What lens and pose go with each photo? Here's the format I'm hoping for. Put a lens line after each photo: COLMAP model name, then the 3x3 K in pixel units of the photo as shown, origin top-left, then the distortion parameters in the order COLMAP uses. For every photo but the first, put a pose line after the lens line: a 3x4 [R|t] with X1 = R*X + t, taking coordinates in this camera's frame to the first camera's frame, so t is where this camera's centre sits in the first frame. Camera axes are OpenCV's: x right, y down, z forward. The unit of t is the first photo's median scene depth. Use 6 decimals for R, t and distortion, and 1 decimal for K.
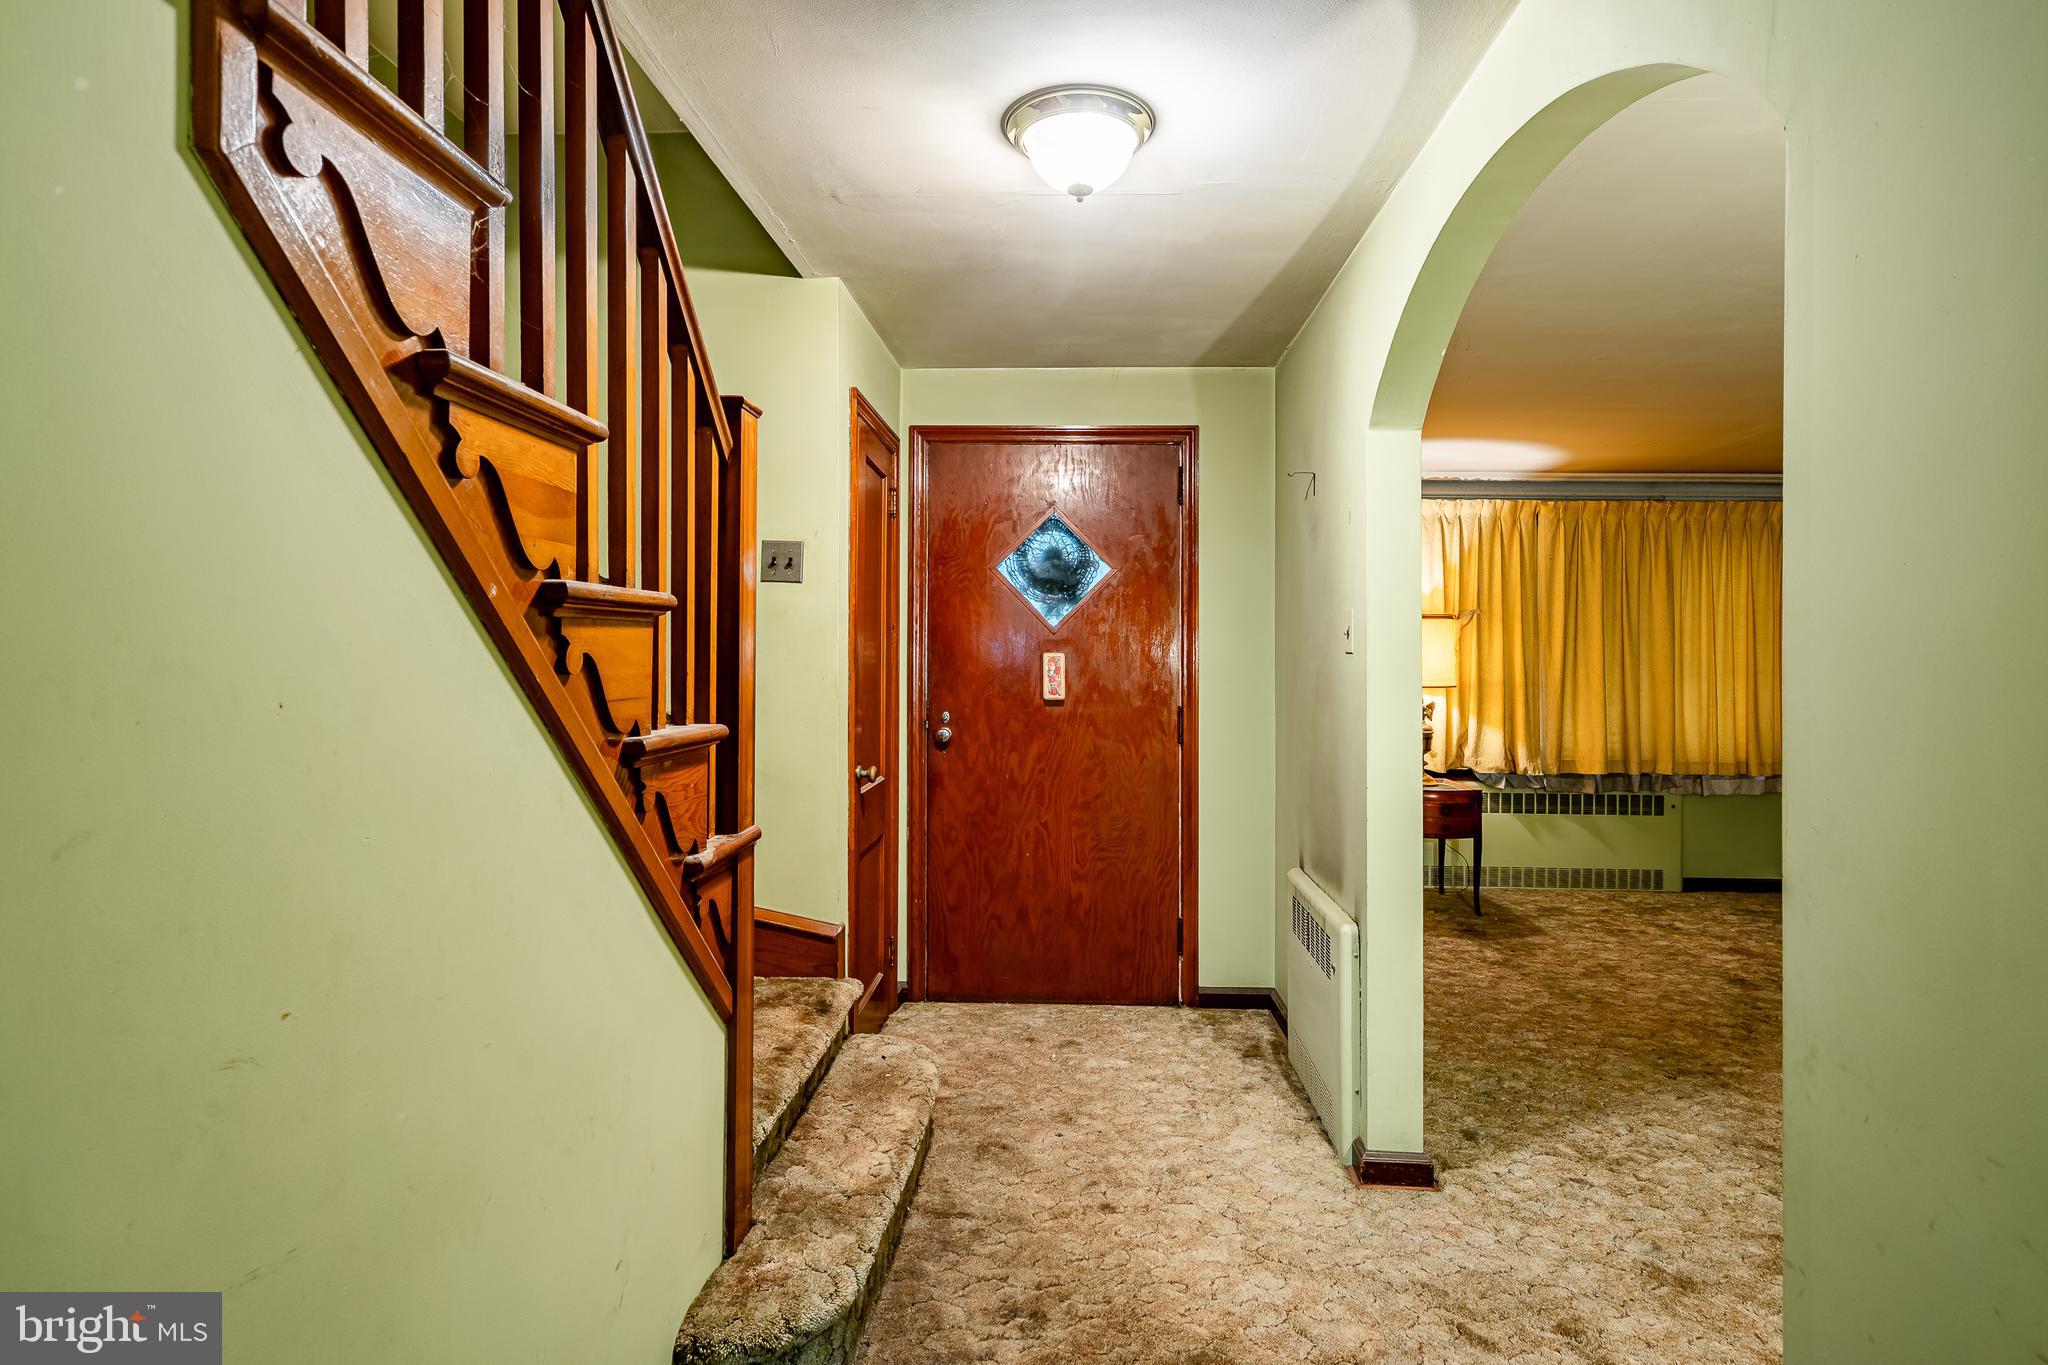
lens RADIAL K [[1050.0, 0, 1001.8], [0, 1050.0, 657.5], [0, 0, 1]] dist [0.001409, 0.002506]
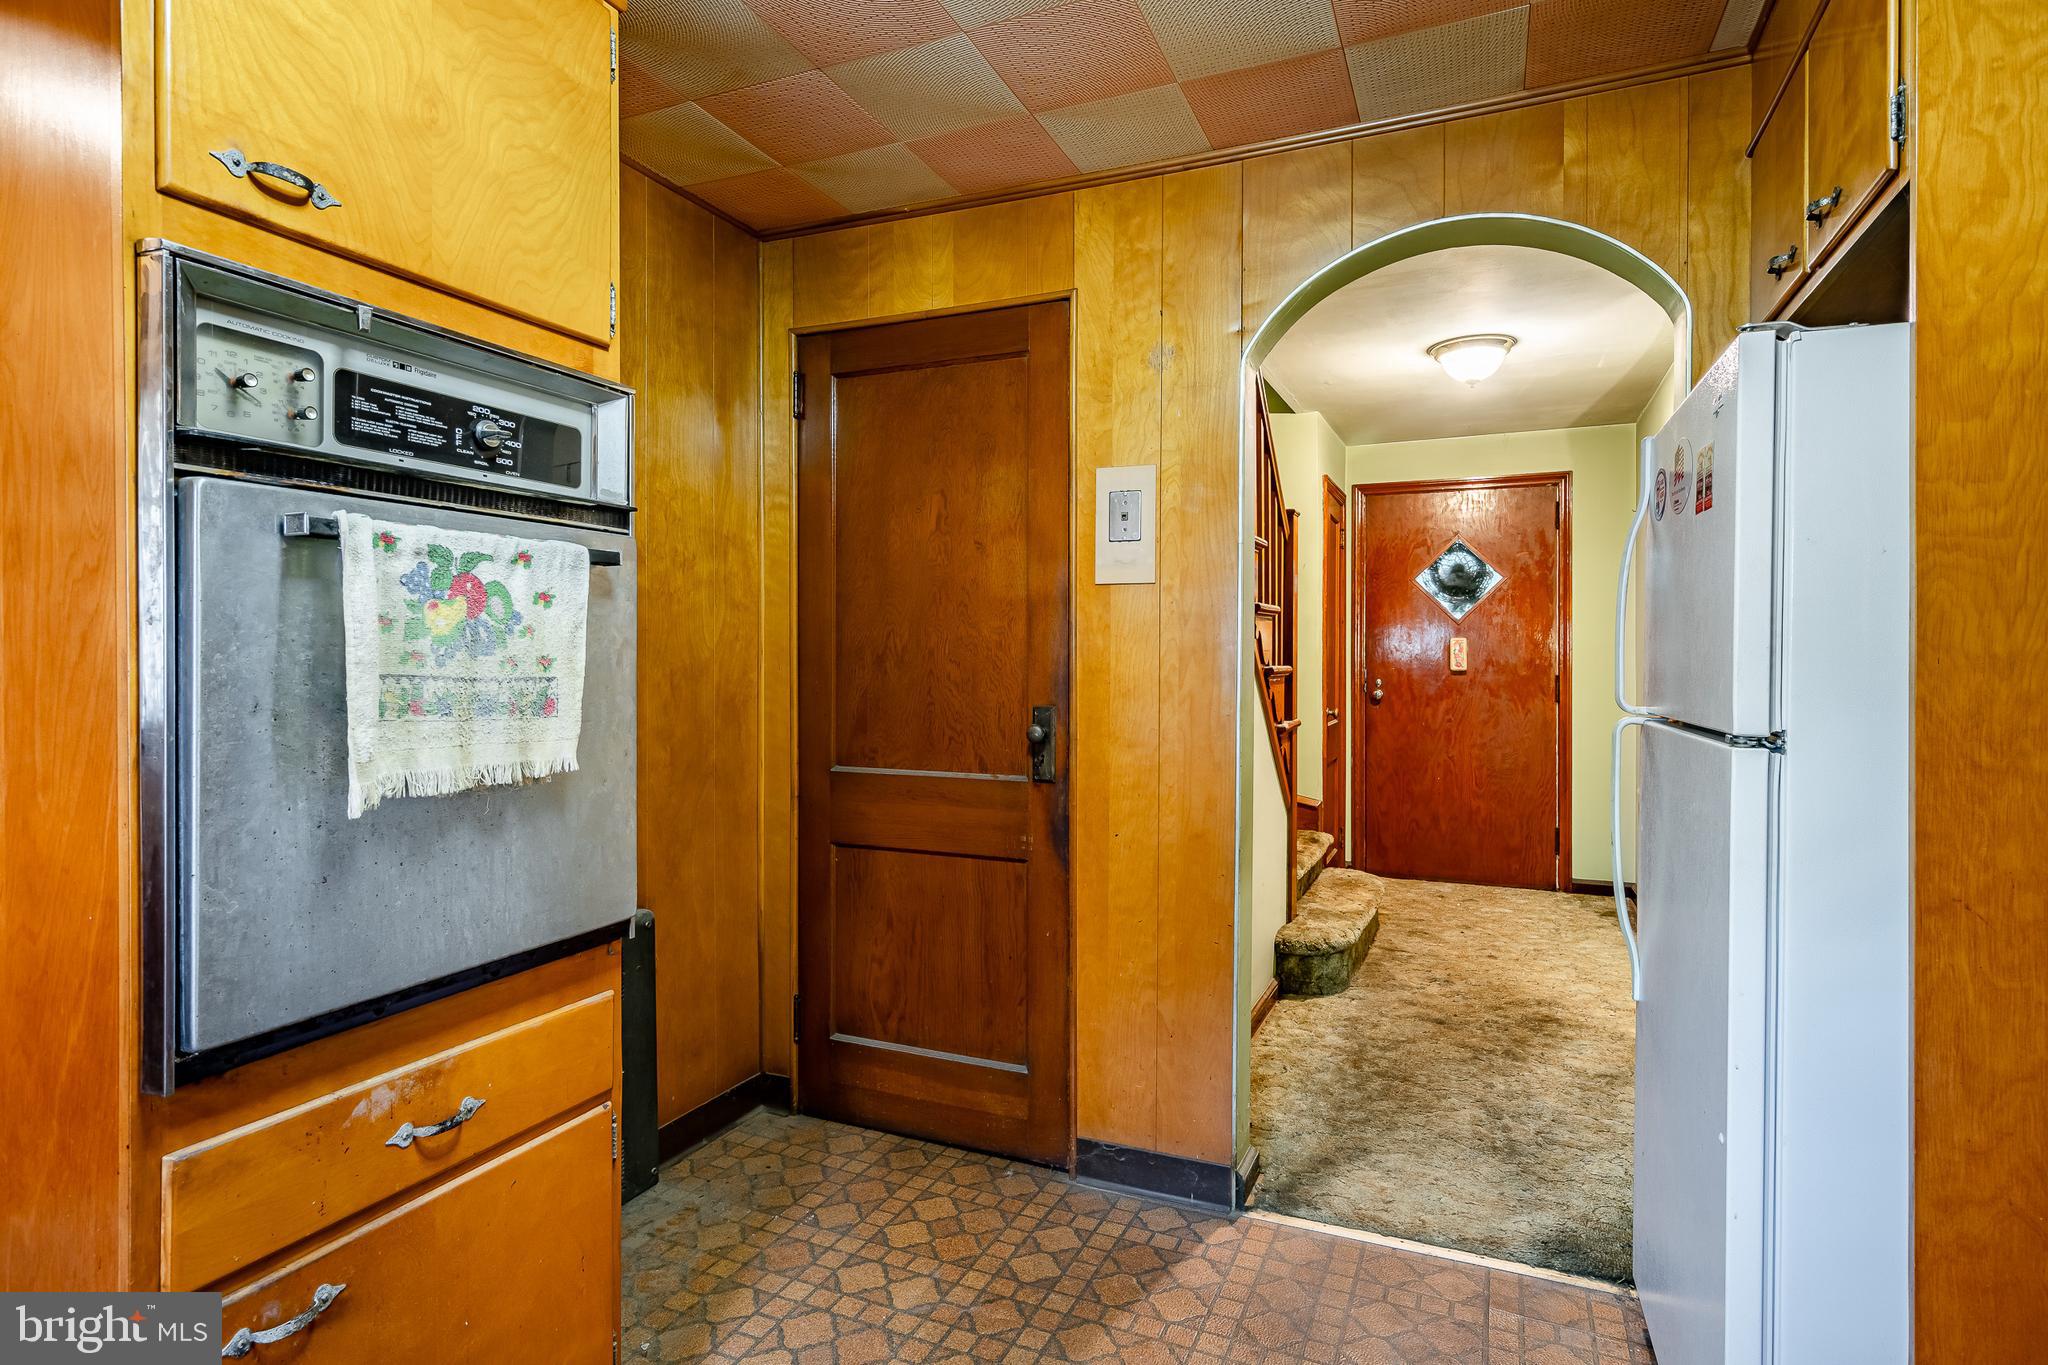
lens RADIAL K [[1050.0, 0, 1026.1], [0, 1050.0, 664.9], [0, 0, 1]] dist [0.001409, 0.002506]
pose [[0.941726, -0.002011, -0.336374, -0.023181], [0.004818, 0.999960, 0.007510, 0.018761], [0.336345, -0.008693, 0.941699, -0.531515]]
